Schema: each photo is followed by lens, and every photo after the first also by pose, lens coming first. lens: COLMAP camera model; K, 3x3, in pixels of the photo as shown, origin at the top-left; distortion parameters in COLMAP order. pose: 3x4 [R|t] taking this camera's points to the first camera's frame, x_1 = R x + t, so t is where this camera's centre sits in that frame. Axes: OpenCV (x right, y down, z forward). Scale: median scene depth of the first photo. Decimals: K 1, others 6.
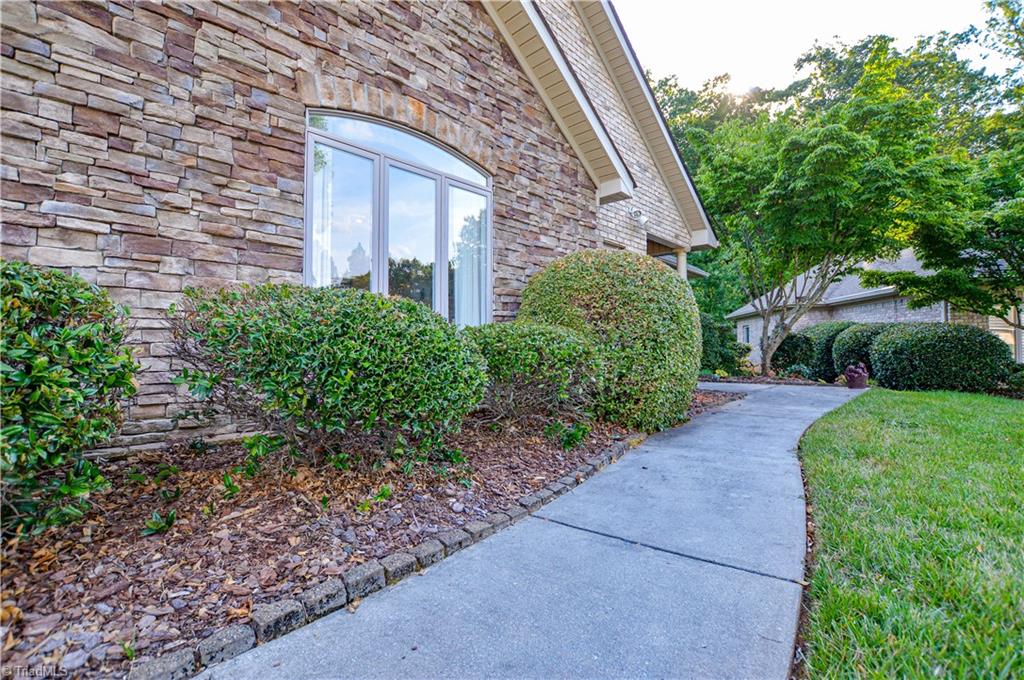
lens RADIAL K [[454.8, 0, 512.0], [0, 454.8, 340.0], [0, 0, 1]] dist [-0.024269, 0.000148]
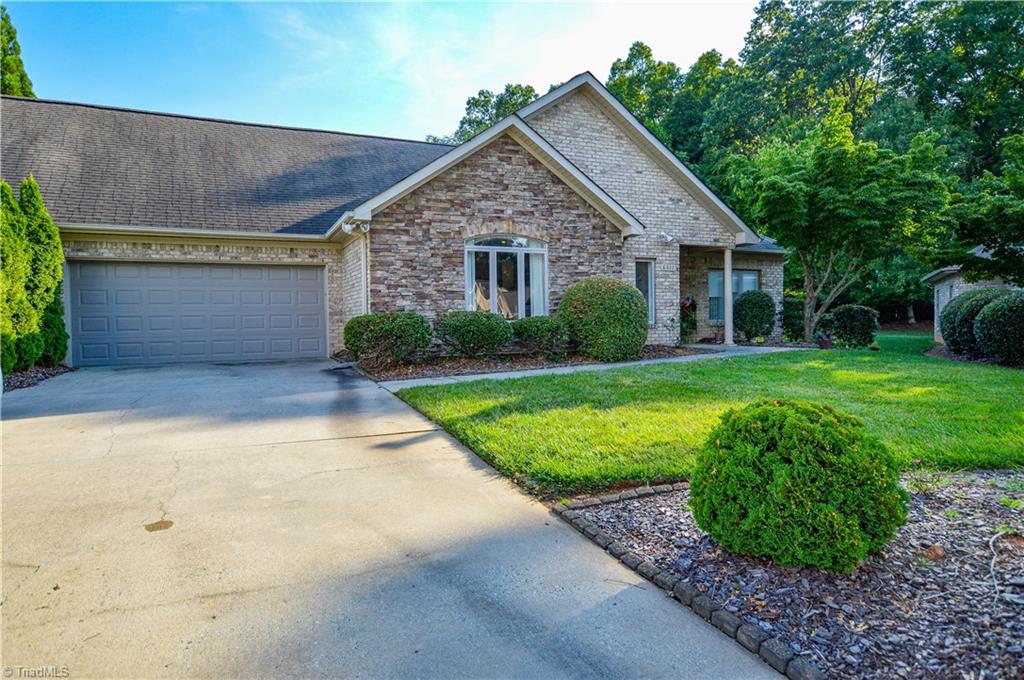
lens RADIAL K [[558.3, 0, 512.0], [0, 558.3, 340.0], [0, 0, 1]] dist [0.000069, 0.000004]
pose [[0.918225, -0.000948, -0.396059, 0.946987], [0.023062, 0.998428, 0.051077, -0.056846], [0.395388, -0.056034, 0.916803, -1.668853]]
